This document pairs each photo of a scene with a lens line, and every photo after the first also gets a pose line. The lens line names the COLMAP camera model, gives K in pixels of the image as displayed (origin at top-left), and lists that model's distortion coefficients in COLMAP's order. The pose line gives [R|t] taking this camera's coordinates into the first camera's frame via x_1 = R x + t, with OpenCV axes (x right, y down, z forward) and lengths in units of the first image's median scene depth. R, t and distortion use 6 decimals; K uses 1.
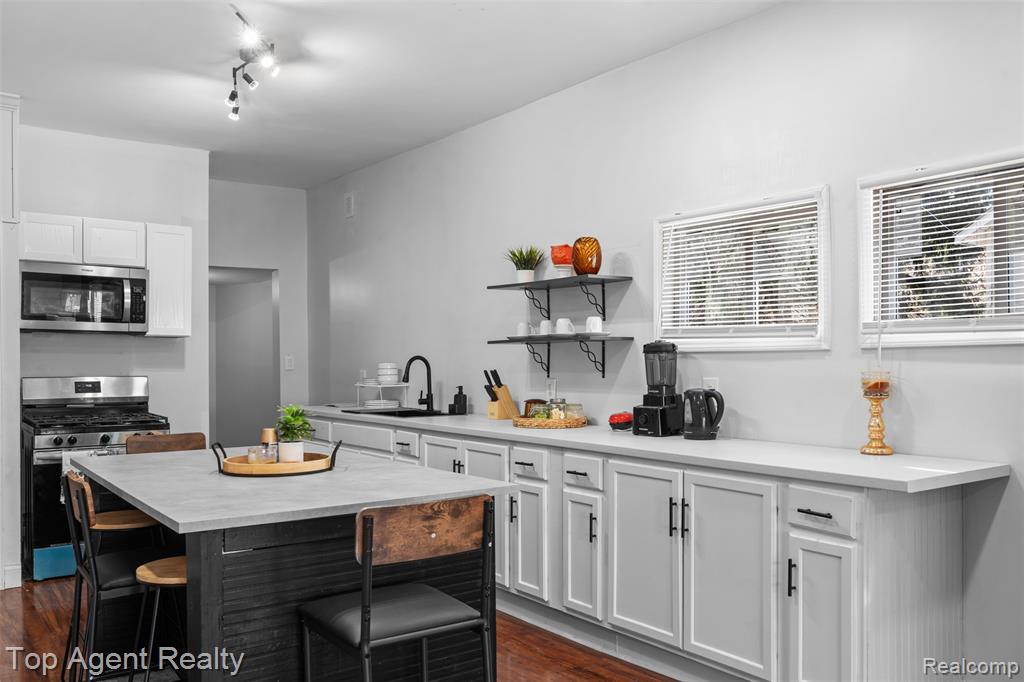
lens RADIAL K [[871.8, 0, 512.6], [0, 871.8, 361.3], [0, 0, 1]] dist [0.001986, -0.003965]
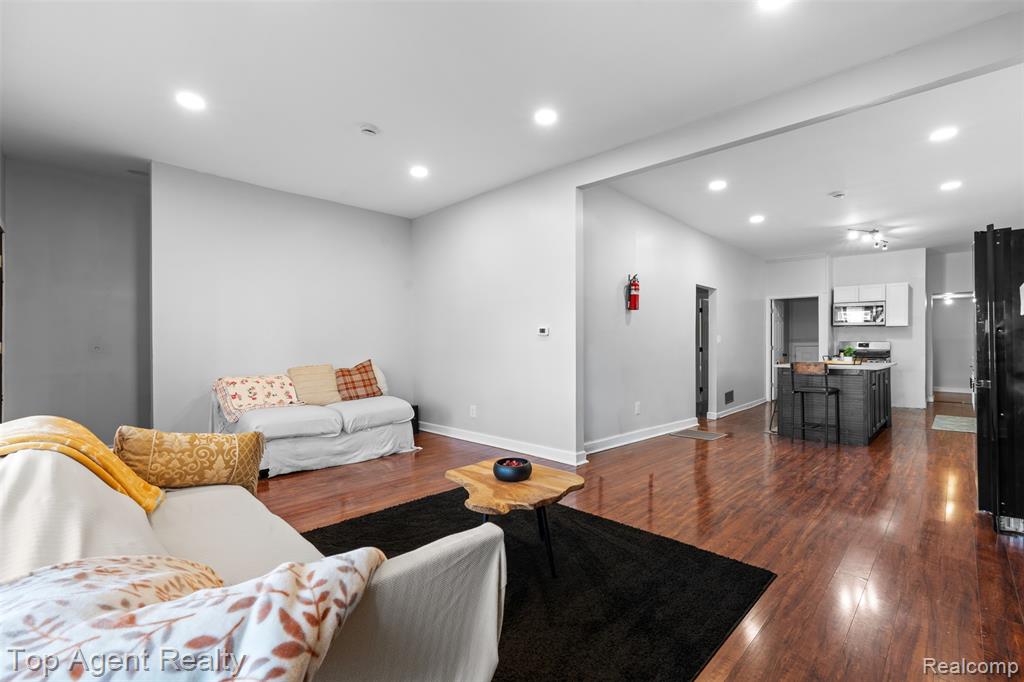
lens RADIAL K [[441.5, 0, 514.1], [0, 441.5, 337.8], [0, 0, 1]] dist [-0.004369, -0.000453]
pose [[0.157126, -0.007528, -0.987550, 0.905851], [-0.004225, 0.999957, -0.008295, 0.027508], [0.987570, 0.005476, 0.157087, -0.414133]]
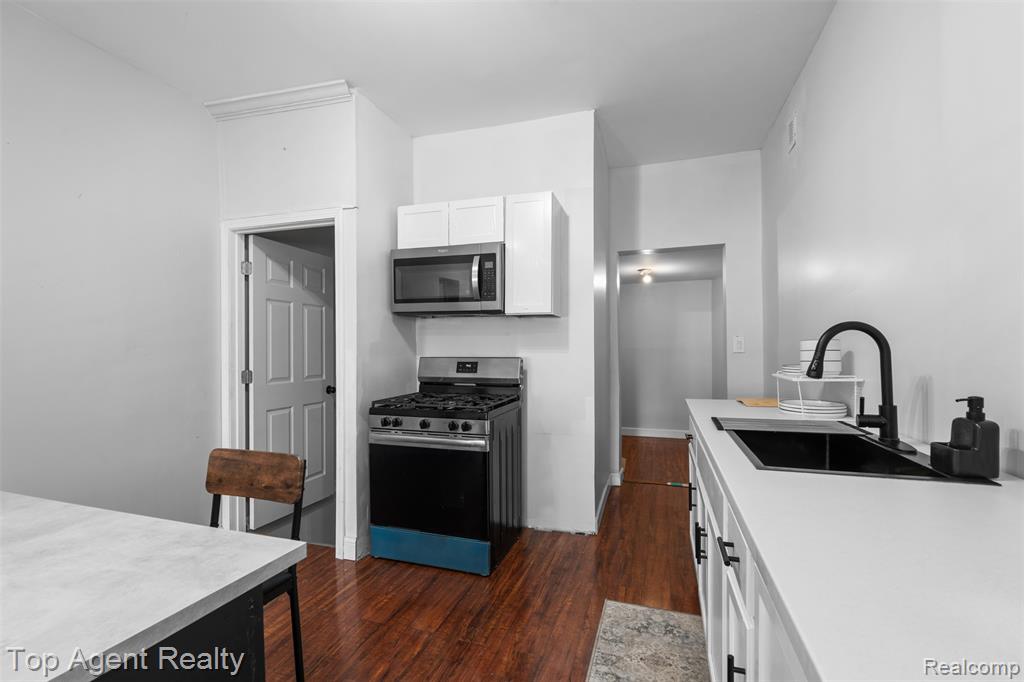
lens RADIAL K [[456.6, 0, 512.0], [0, 456.6, 341.0], [0, 0, 1]] dist [-0.001532, -0.000108]
pose [[0.588575, -0.014127, -0.808319, -0.022568], [0.002115, 0.999871, -0.015935, 0.008742], [0.808440, 0.007670, 0.588529, 0.889095]]
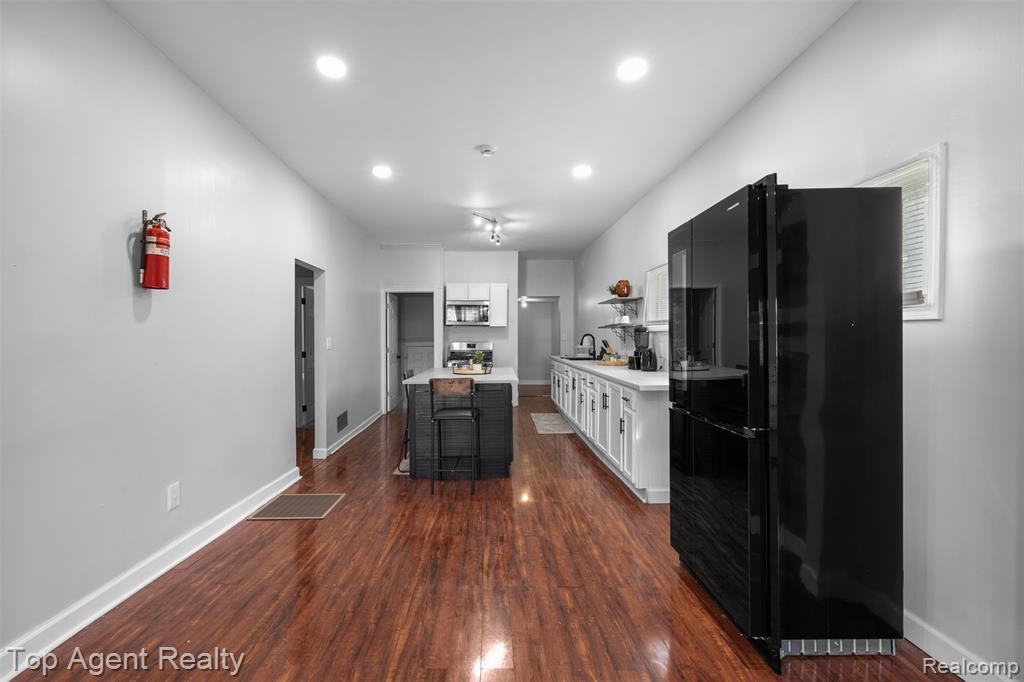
lens RADIAL K [[458.8, 0, 482.4], [0, 458.8, 344.1], [0, 0, 1]] dist [-0.000354, -0.000053]
pose [[0.801353, 0.009167, -0.598121, 0.480217], [0.000487, 0.999872, 0.015977, 0.001814], [0.598191, -0.013095, 0.801247, -0.146886]]
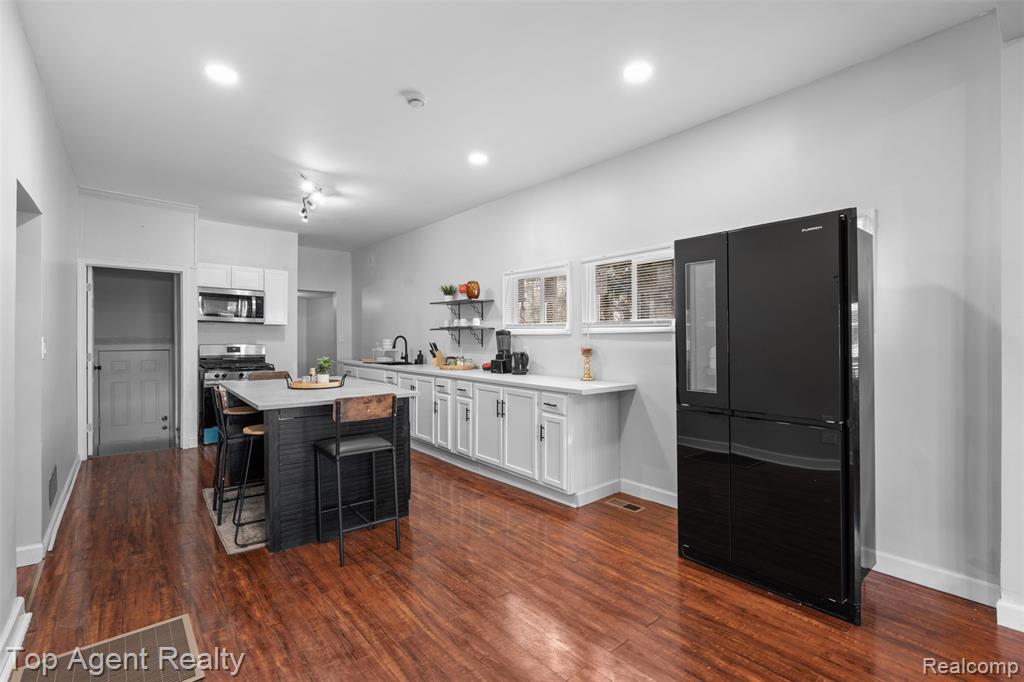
lens RADIAL K [[456.6, 0, 512.0], [0, 456.6, 341.0], [0, 0, 1]] dist [-0.001532, -0.000108]
pose [[0.997224, 0.008880, 0.073934, 0.094114], [-0.009050, 0.999957, 0.001959, 0.002172], [-0.073914, -0.002622, 0.997261, -0.123583]]
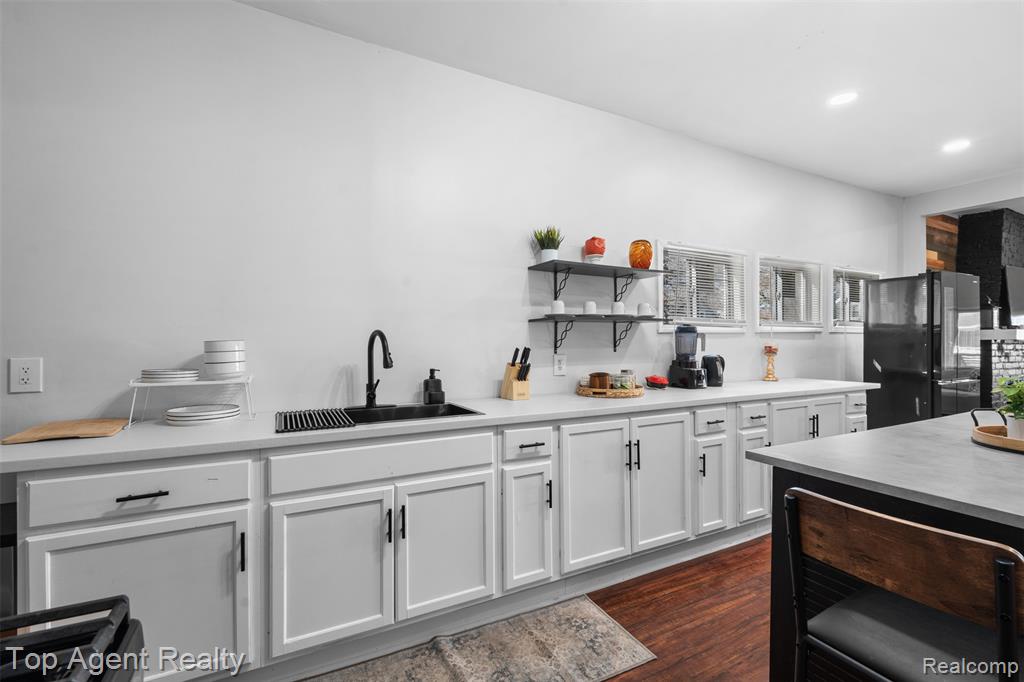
lens RADIAL K [[456.6, 0, 512.0], [0, 456.6, 341.0], [0, 0, 1]] dist [-0.001532, -0.000108]
pose [[0.136391, 0.005955, 0.990637, -0.576679], [0.007093, 0.999950, -0.006988, 0.007109], [-0.990630, 0.007979, 0.136342, 1.061159]]
